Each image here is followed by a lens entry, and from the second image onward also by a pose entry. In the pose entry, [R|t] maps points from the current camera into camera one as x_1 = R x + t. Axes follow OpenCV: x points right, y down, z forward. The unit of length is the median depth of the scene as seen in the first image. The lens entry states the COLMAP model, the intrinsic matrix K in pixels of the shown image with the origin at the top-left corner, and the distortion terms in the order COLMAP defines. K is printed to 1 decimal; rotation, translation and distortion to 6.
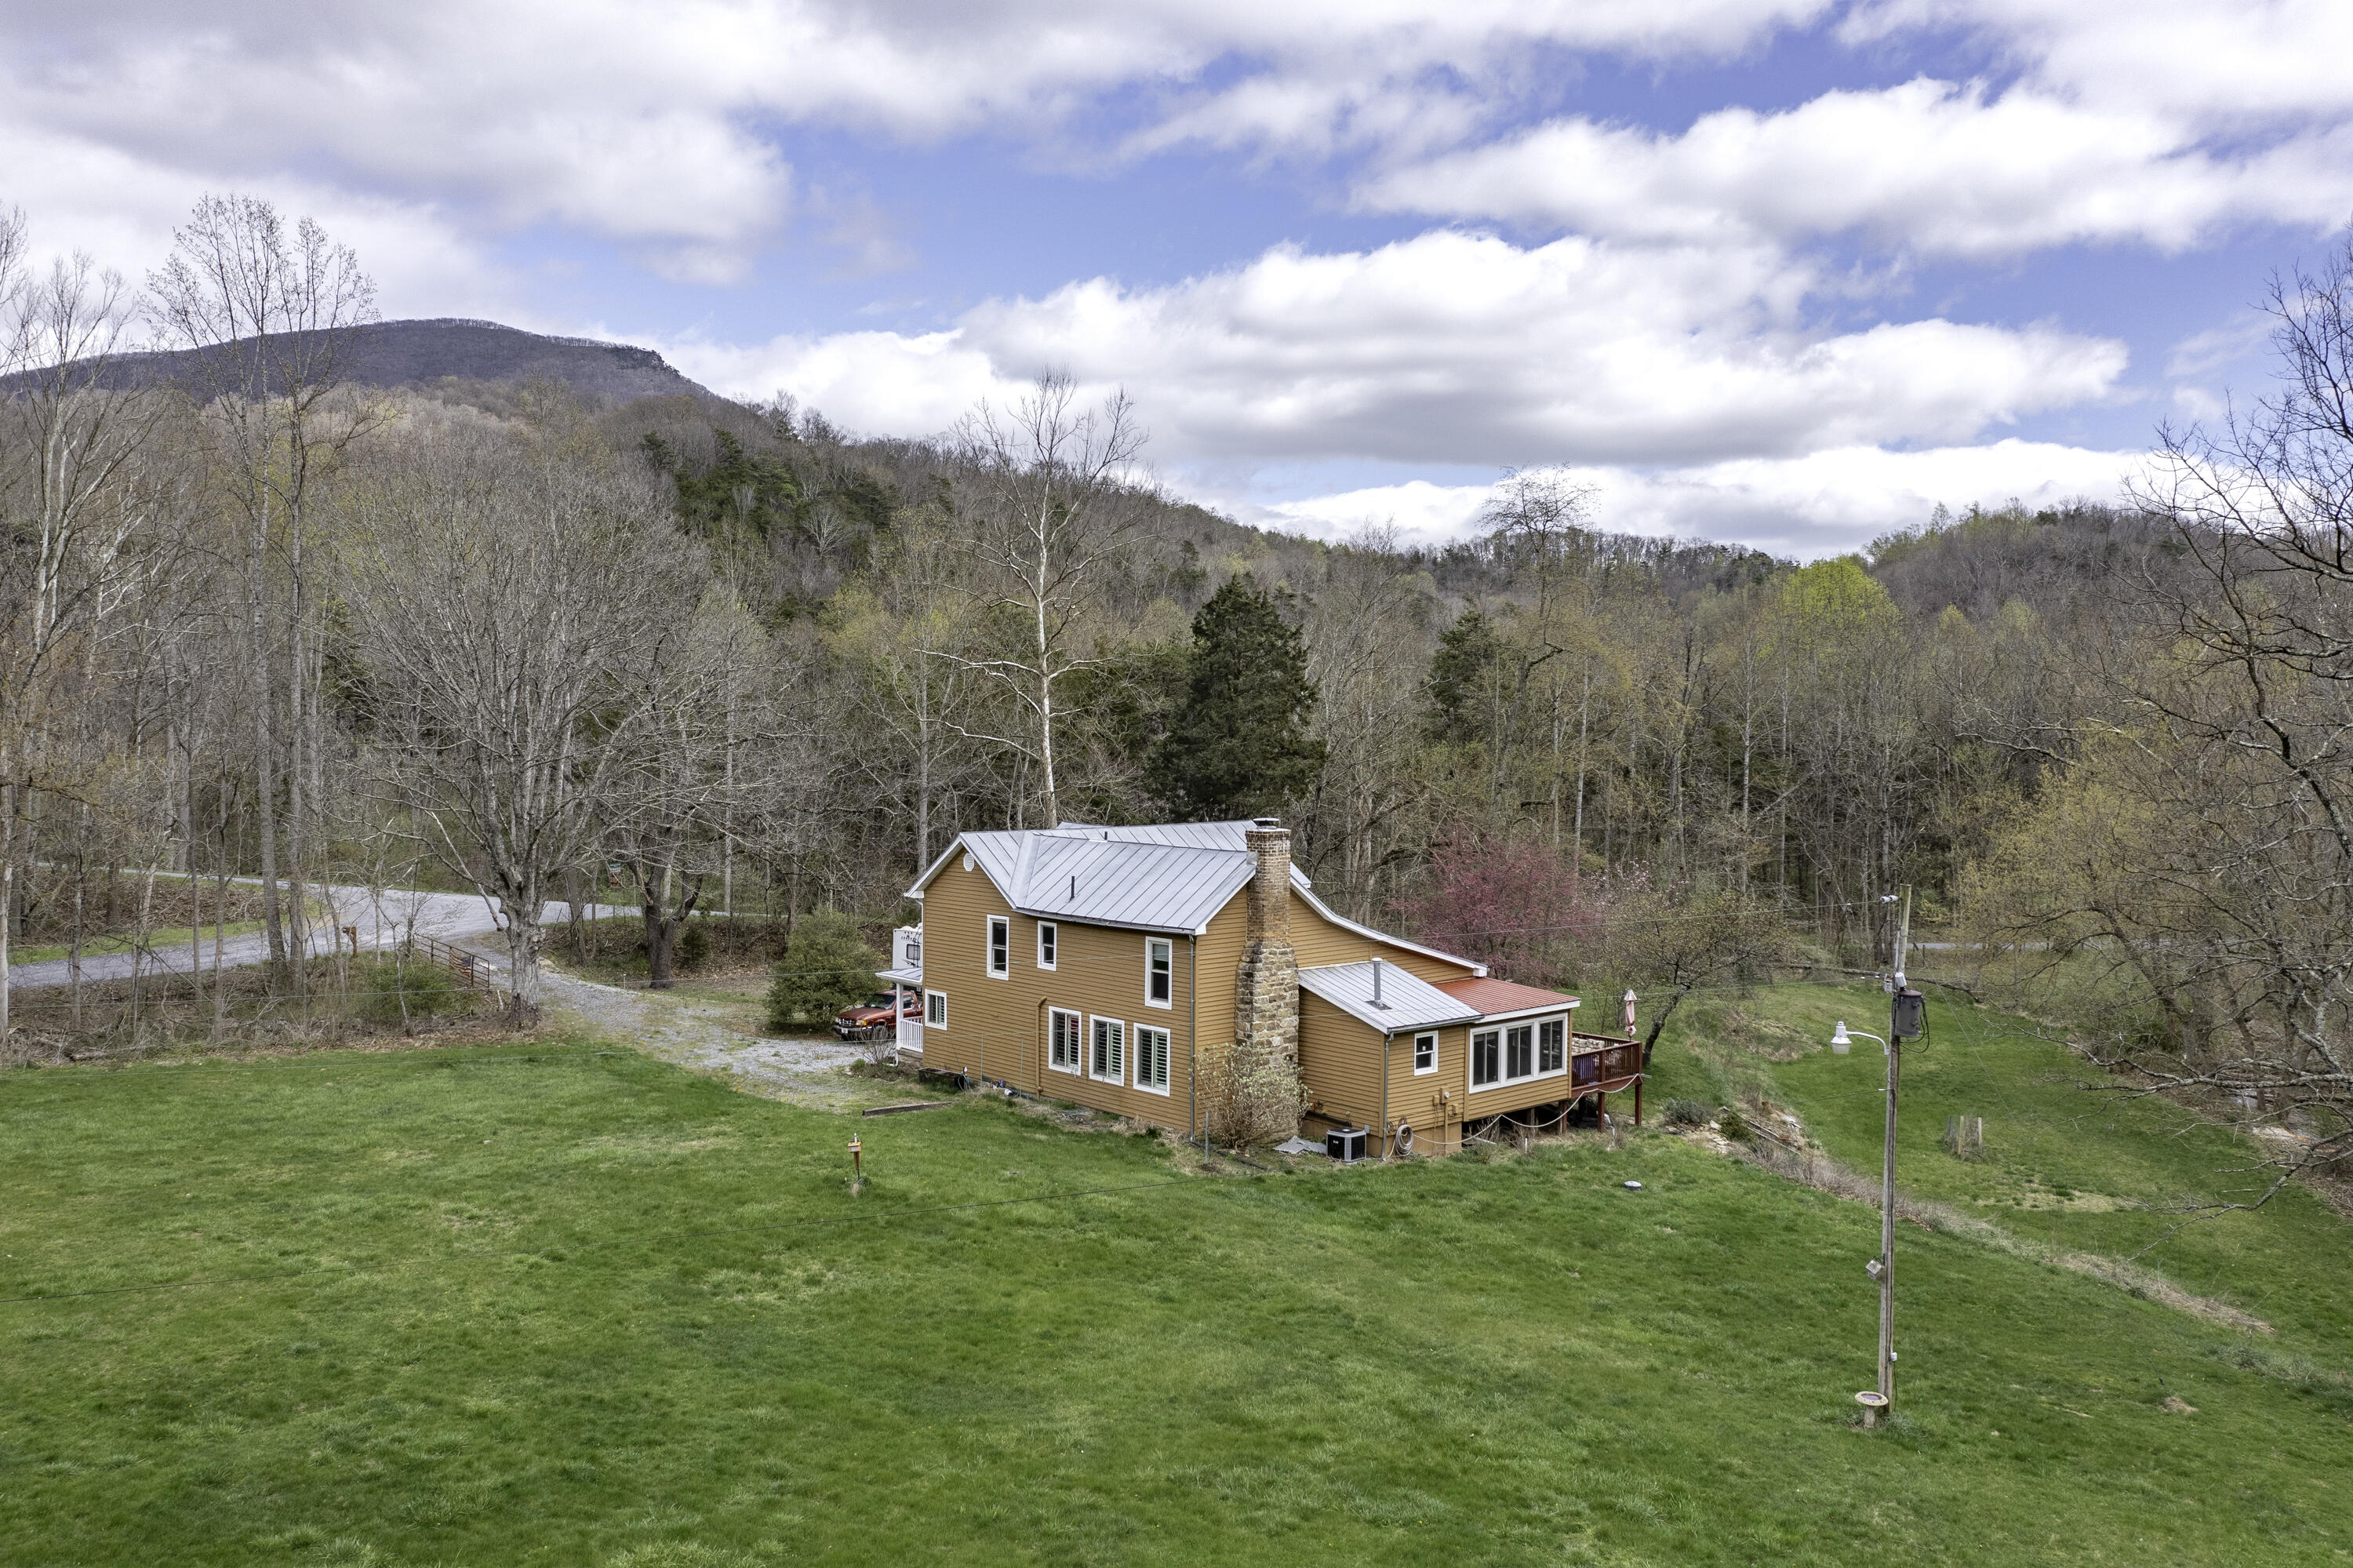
lens RADIAL K [[1961.3, 0, 1168.2], [0, 1961.3, 832.2], [0, 0, 1]] dist [-0.003567, 0.003992]
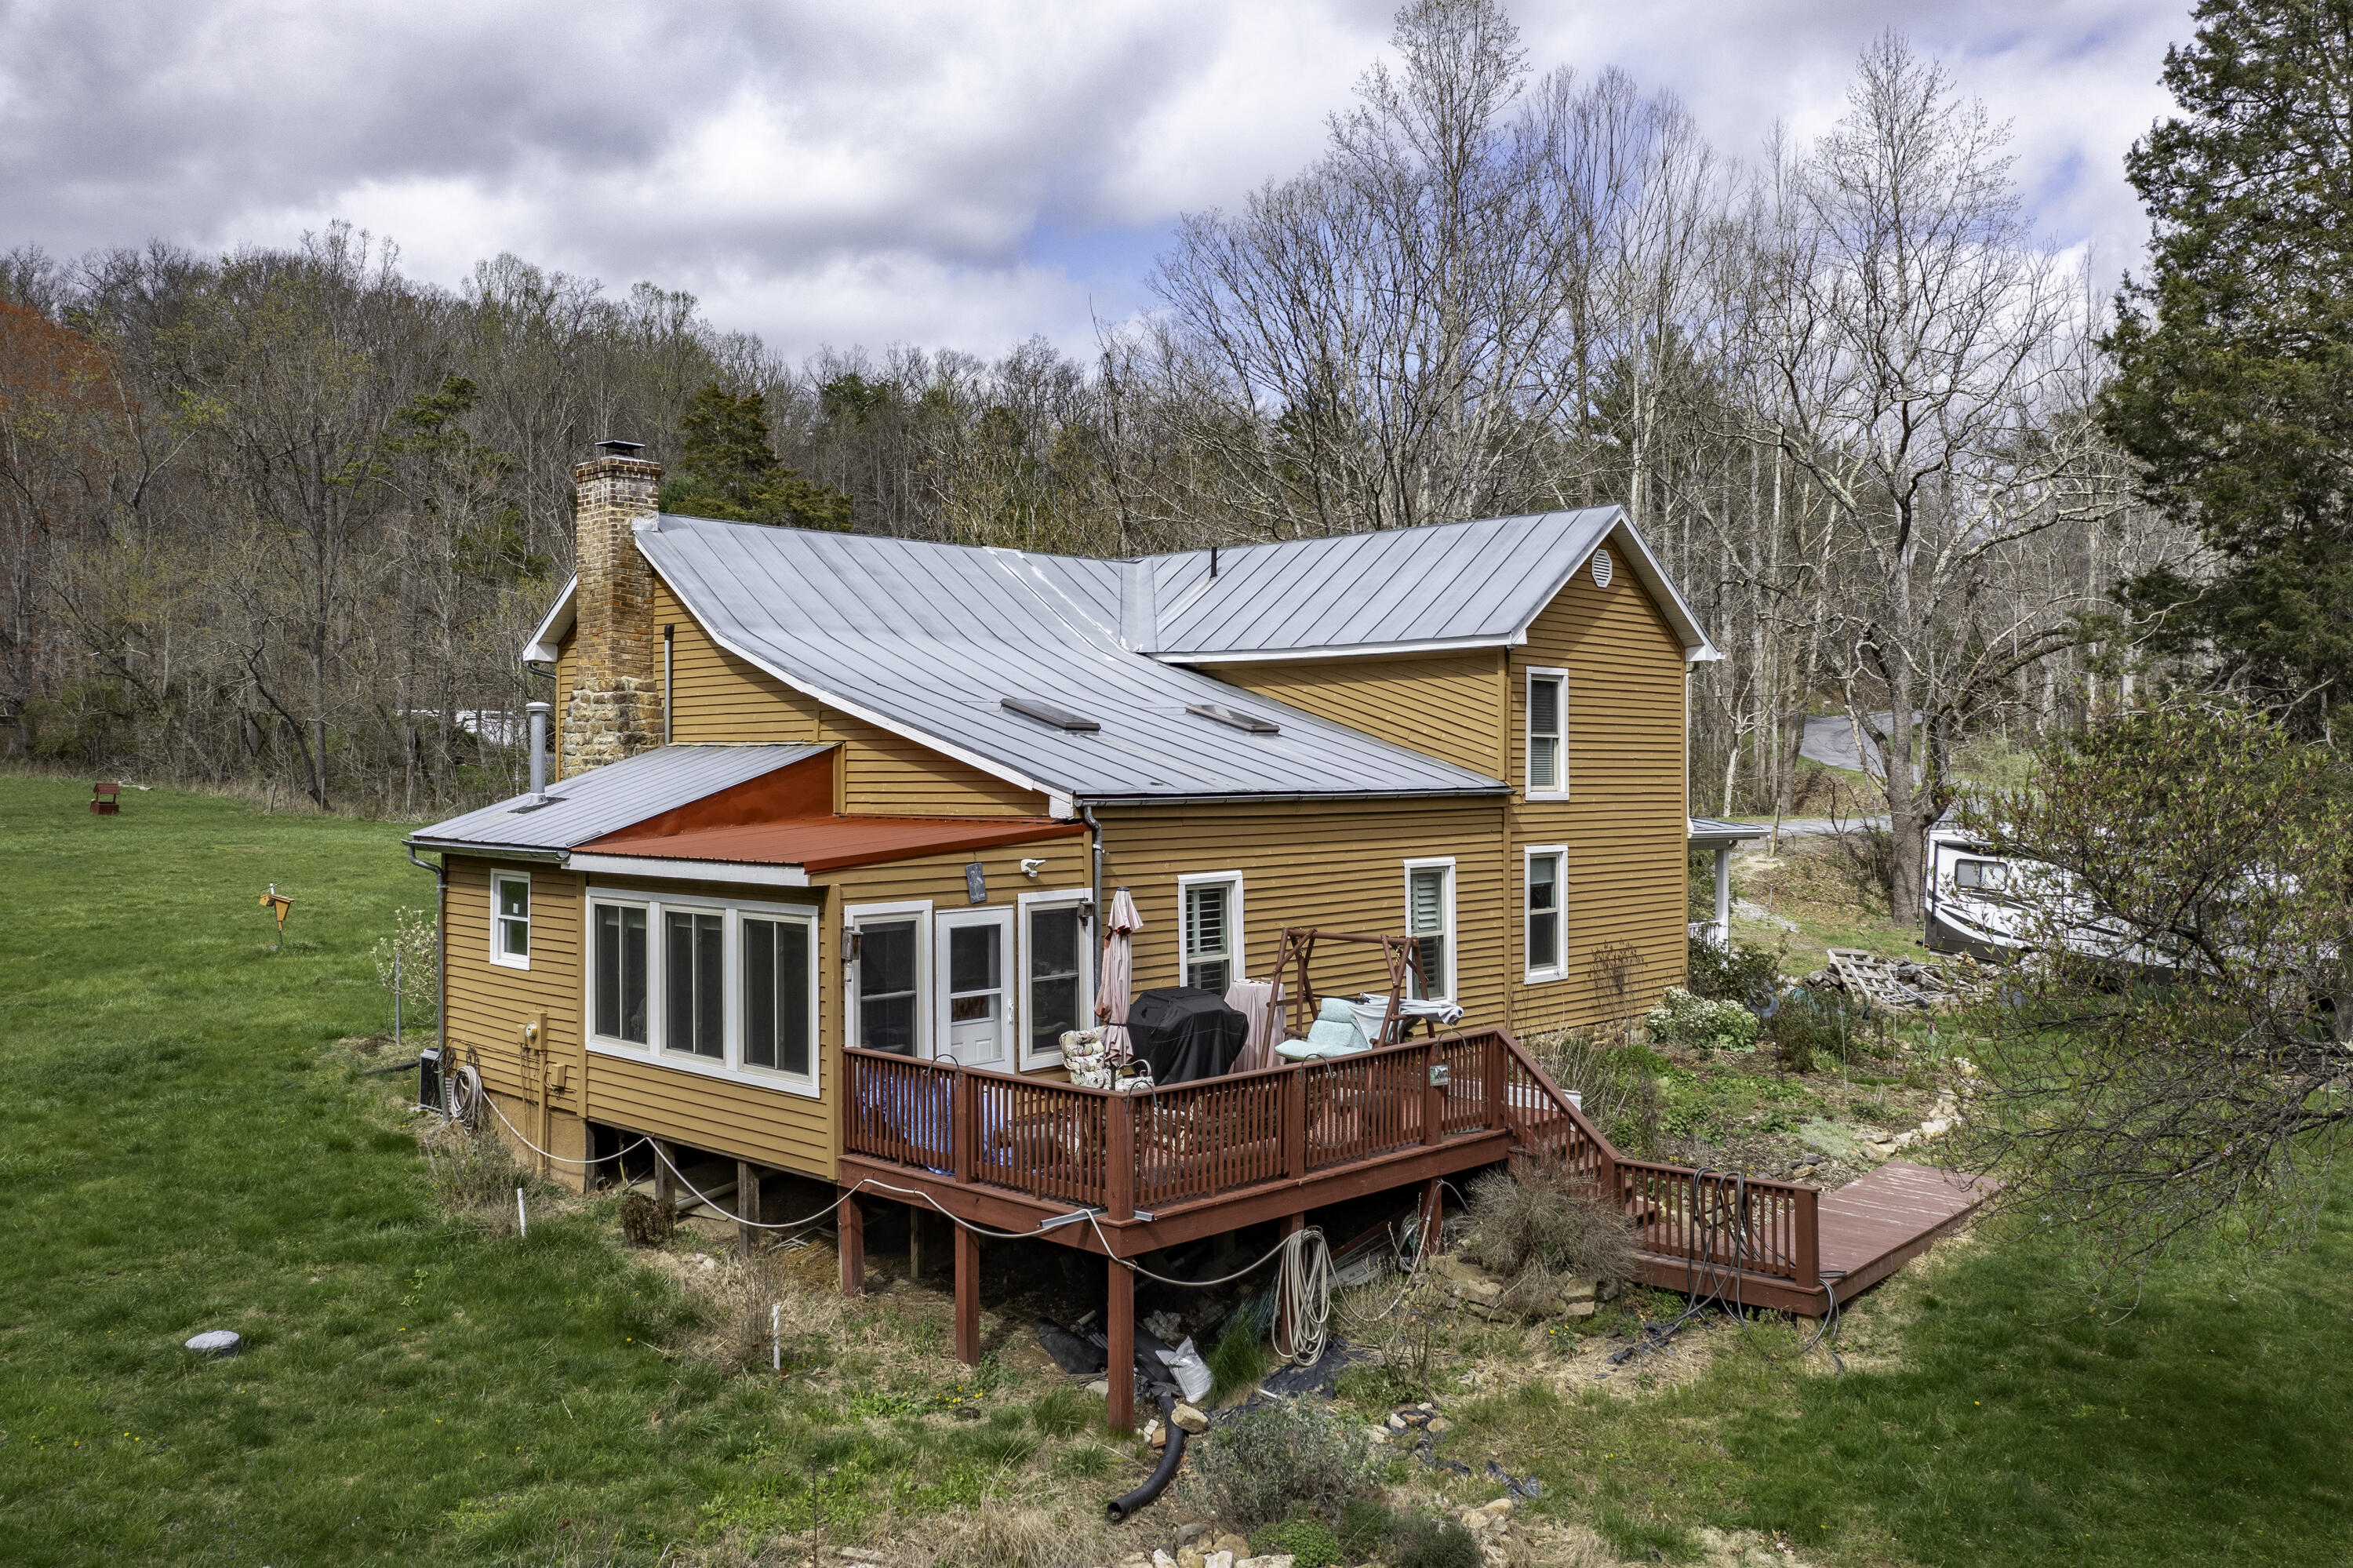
lens RADIAL K [[1922.4, 0, 1176.7], [0, 1922.4, 744.4], [0, 0, 1]] dist [-0.006589, 0.019890]
pose [[0.063049, -0.013958, -0.997913, 0.561843], [-0.062193, 0.997904, -0.017887, 0.071989], [0.996071, 0.063191, 0.062049, 1.111000]]
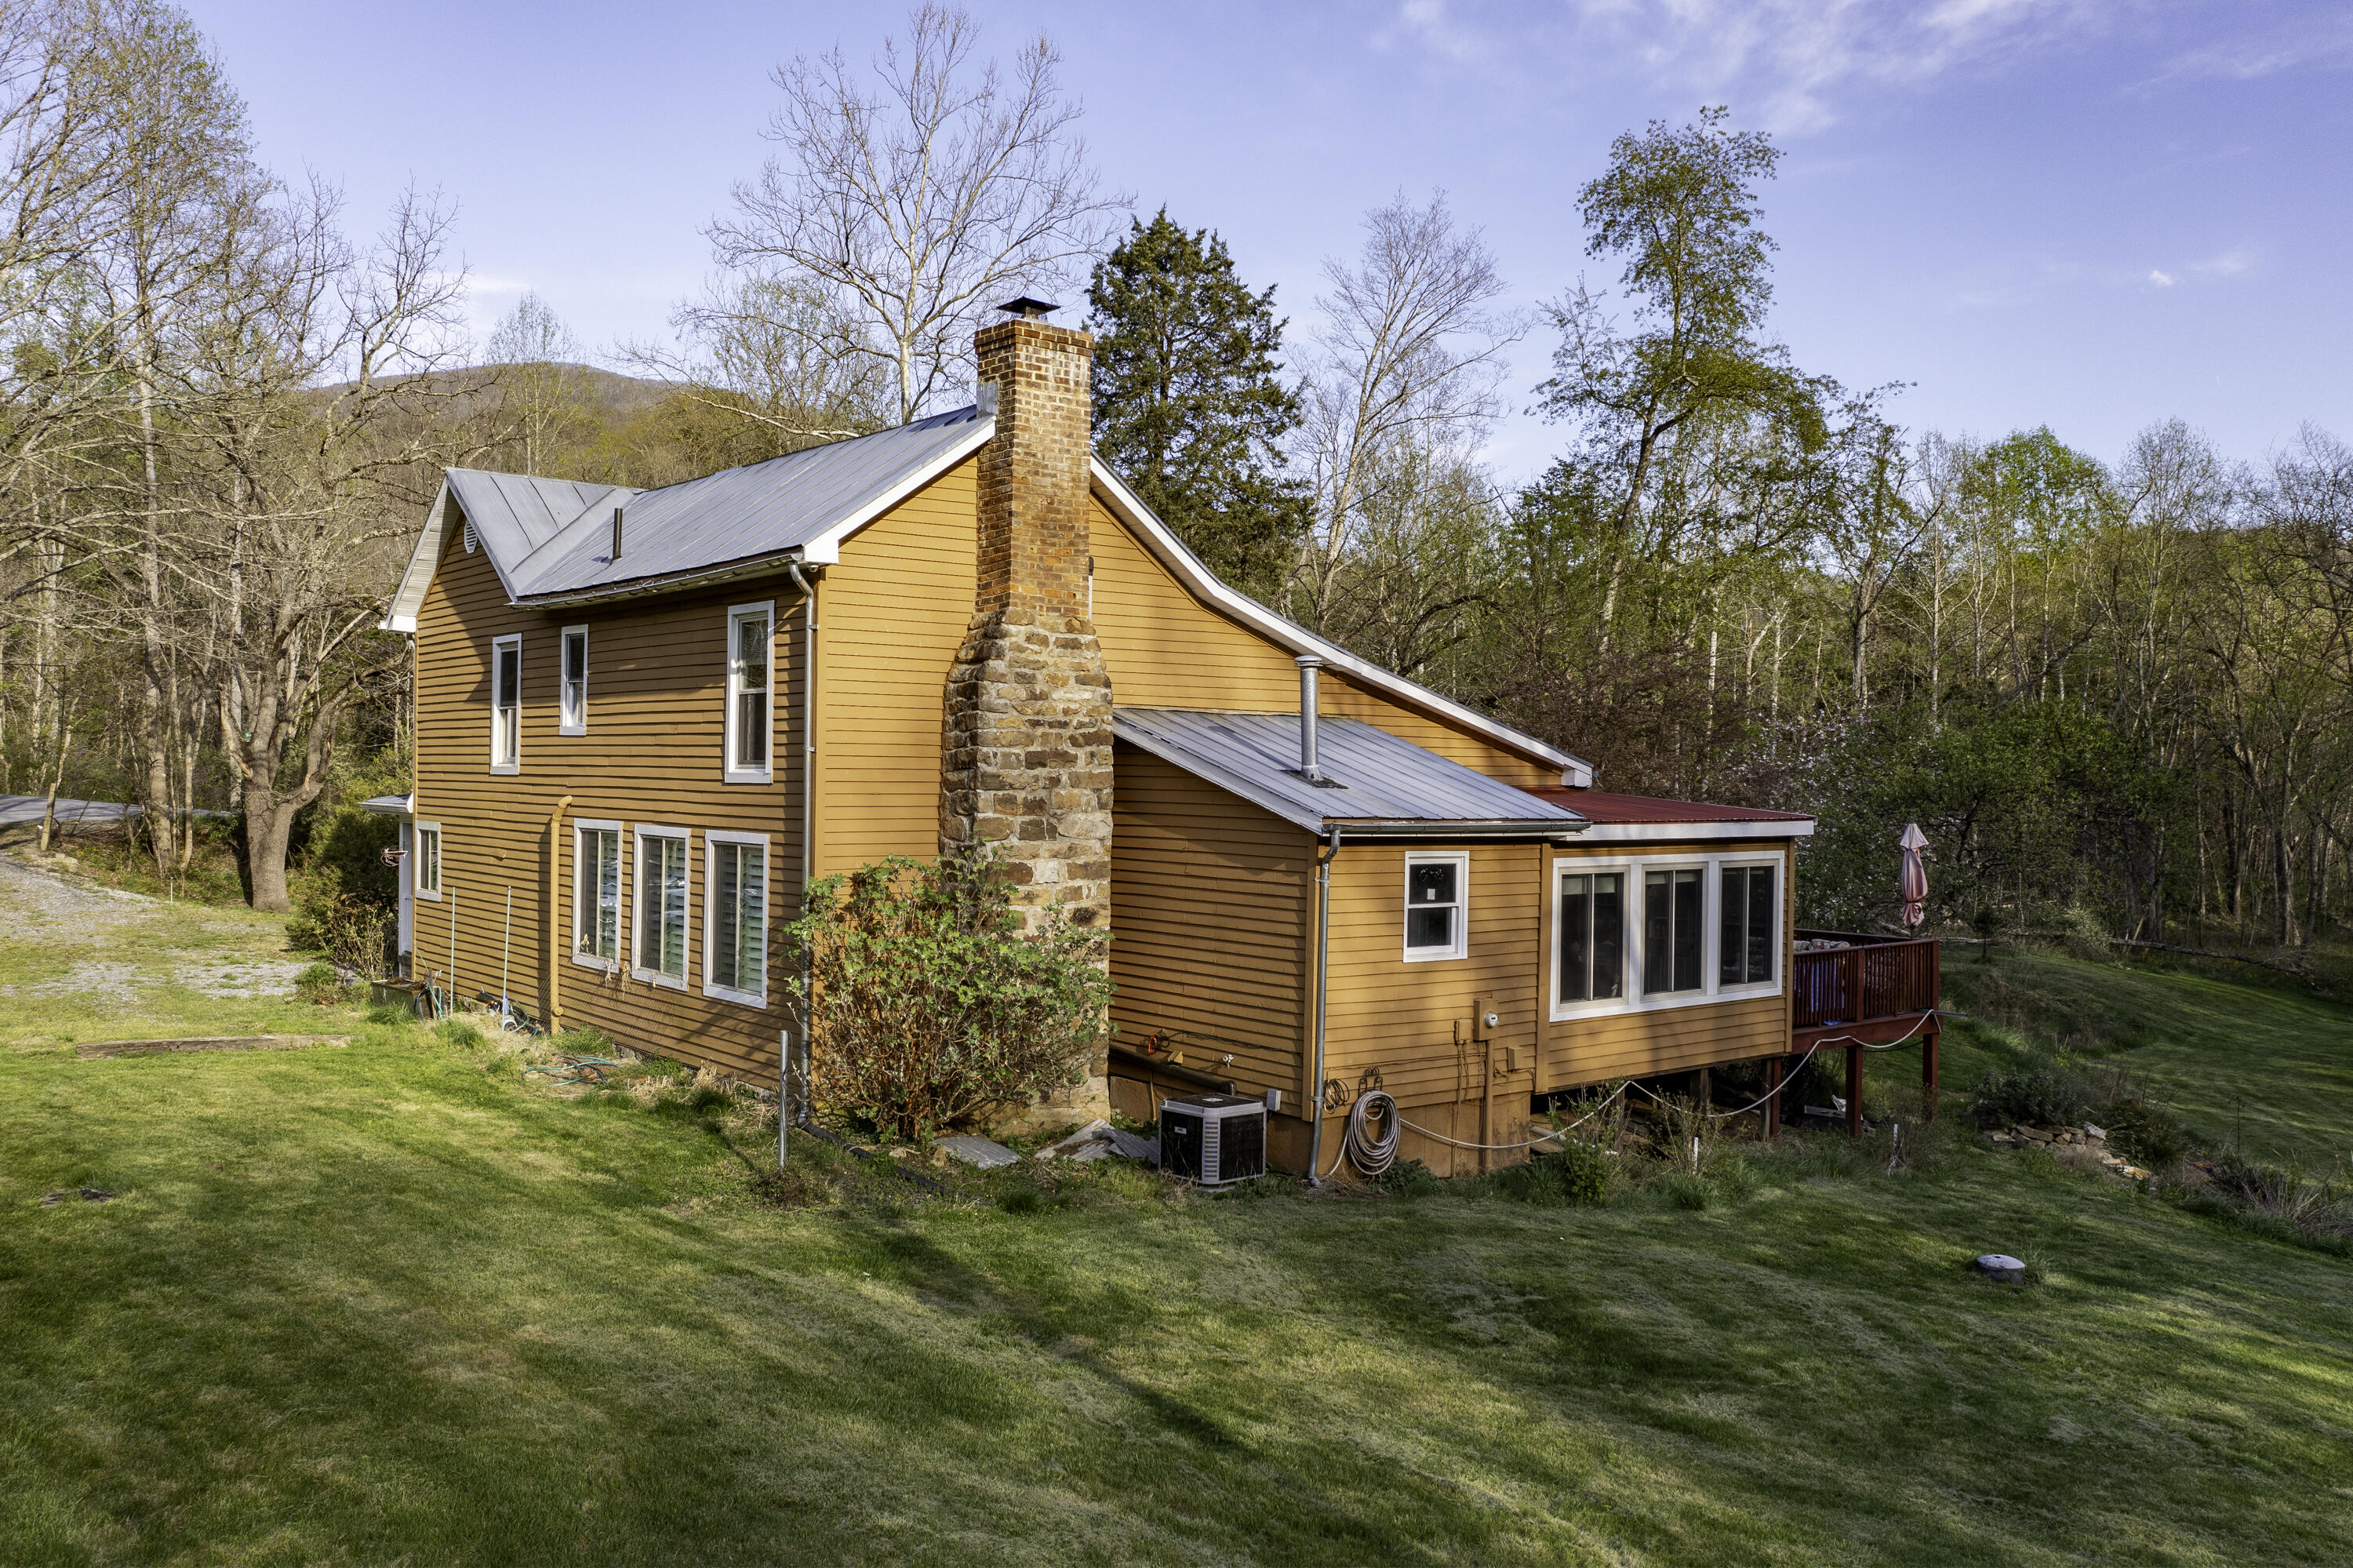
lens RADIAL K [[1888.7, 0, 1174.0], [0, 1888.7, 808.6], [0, 0, 1]] dist [0.001682, 0.004981]
pose [[0.998667, 0.008044, -0.050983, 0.098415], [-0.010337, 0.998939, -0.044870, 0.109968], [0.050568, 0.045337, 0.997691, 0.623646]]
